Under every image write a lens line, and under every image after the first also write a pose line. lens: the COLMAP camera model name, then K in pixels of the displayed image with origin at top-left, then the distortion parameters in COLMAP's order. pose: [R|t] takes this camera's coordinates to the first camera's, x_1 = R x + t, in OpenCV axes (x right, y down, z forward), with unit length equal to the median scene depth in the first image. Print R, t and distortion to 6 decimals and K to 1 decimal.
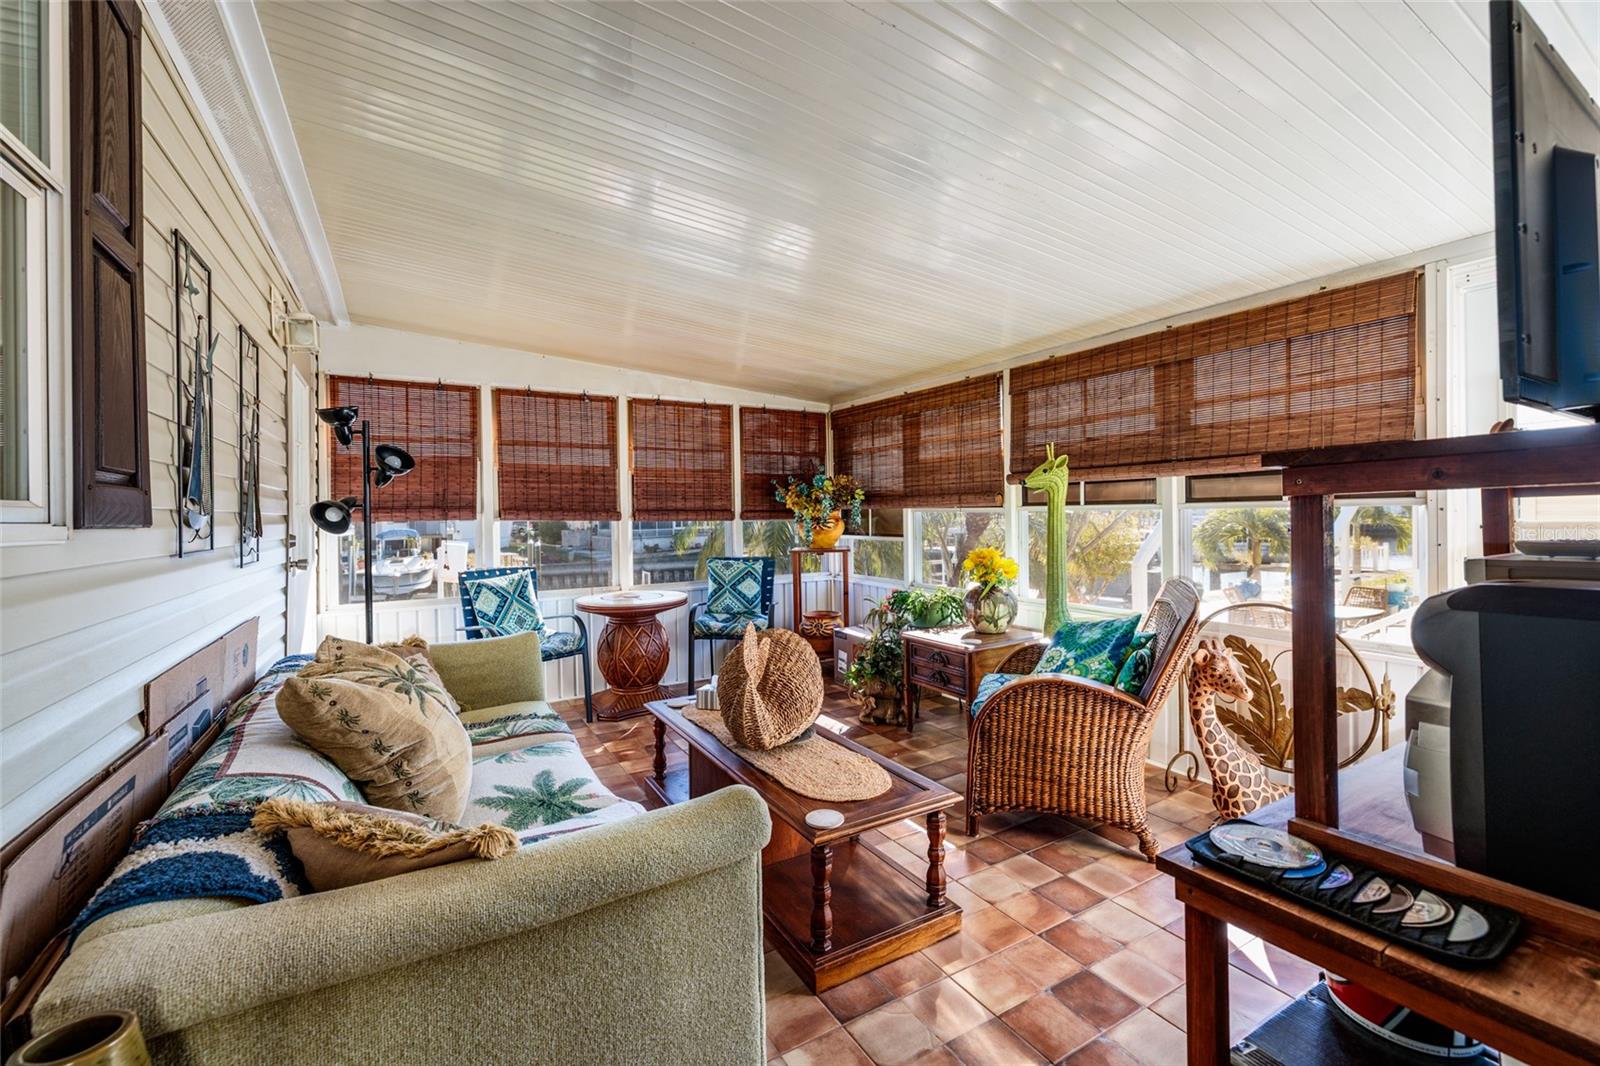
lens RADIAL K [[693.0, 0, 799.5], [0, 693.0, 522.5], [0, 0, 1]] dist [0.002778, -0.000636]
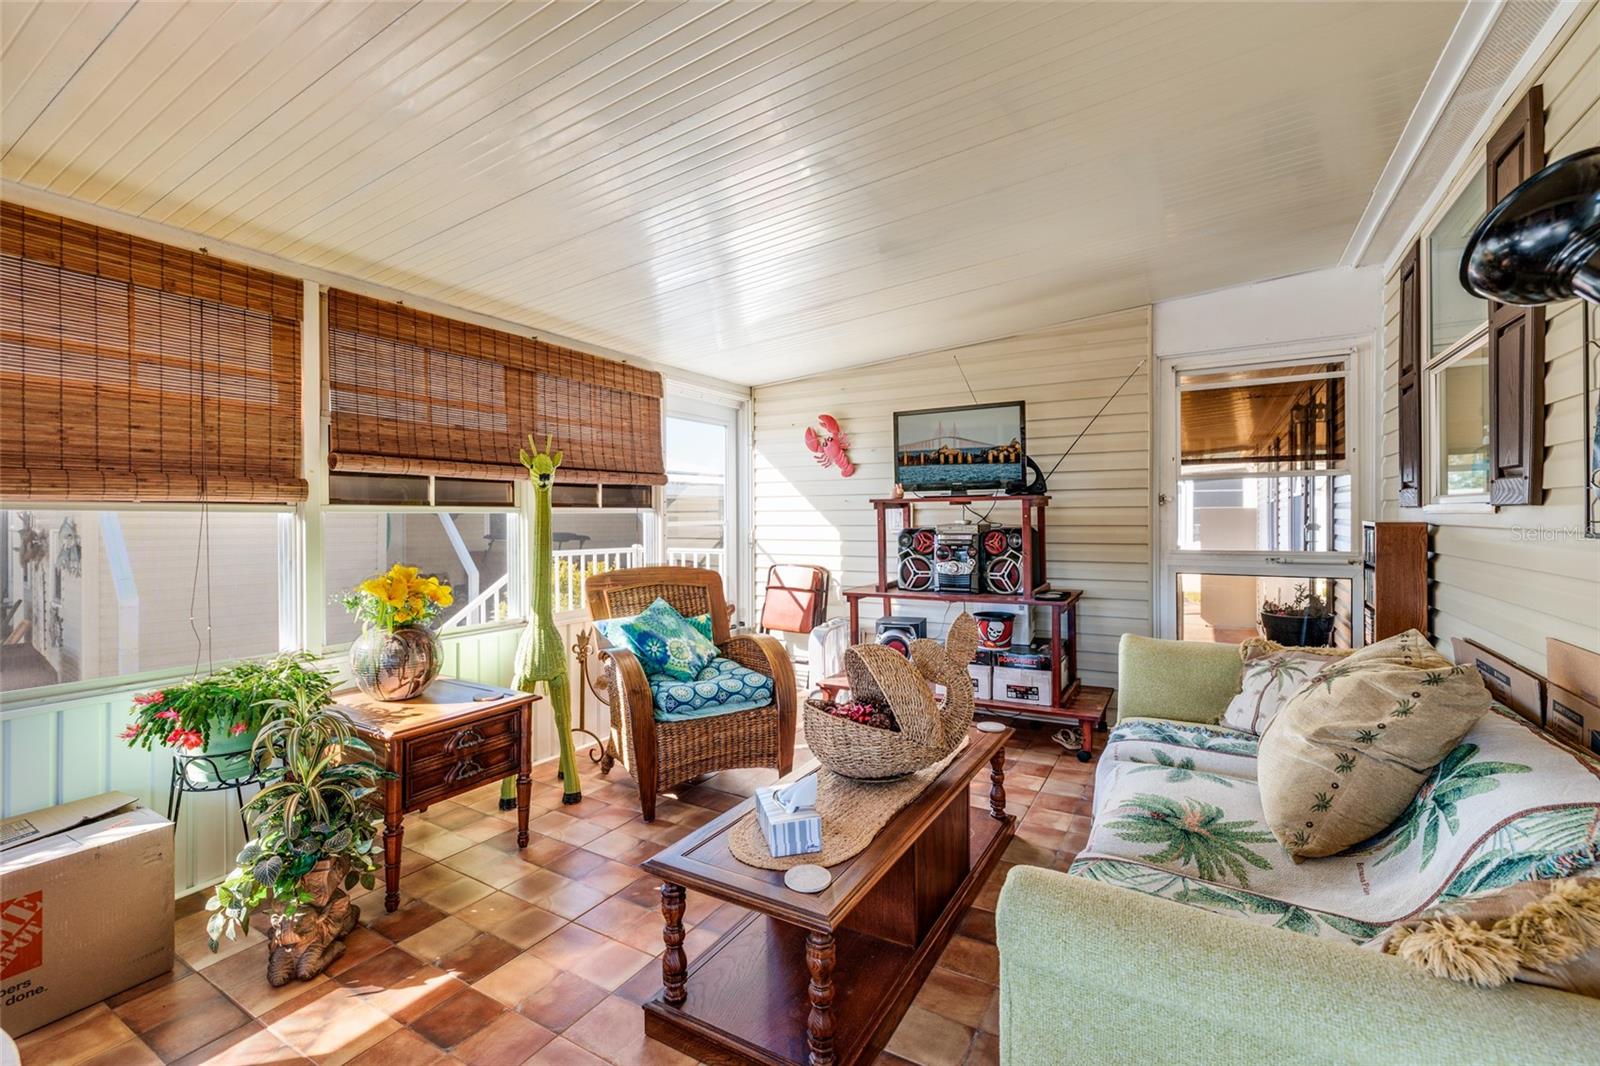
lens RADIAL K [[713.8, 0, 799.3], [0, 713.8, 520.1], [0, 0, 1]] dist [-0.005000, 0.000428]
pose [[-0.505406, -0.000083, 0.862881, -0.554117], [0.010490, 0.999926, 0.006241, -0.009562], [-0.862818, 0.012205, -0.505368, 1.122706]]
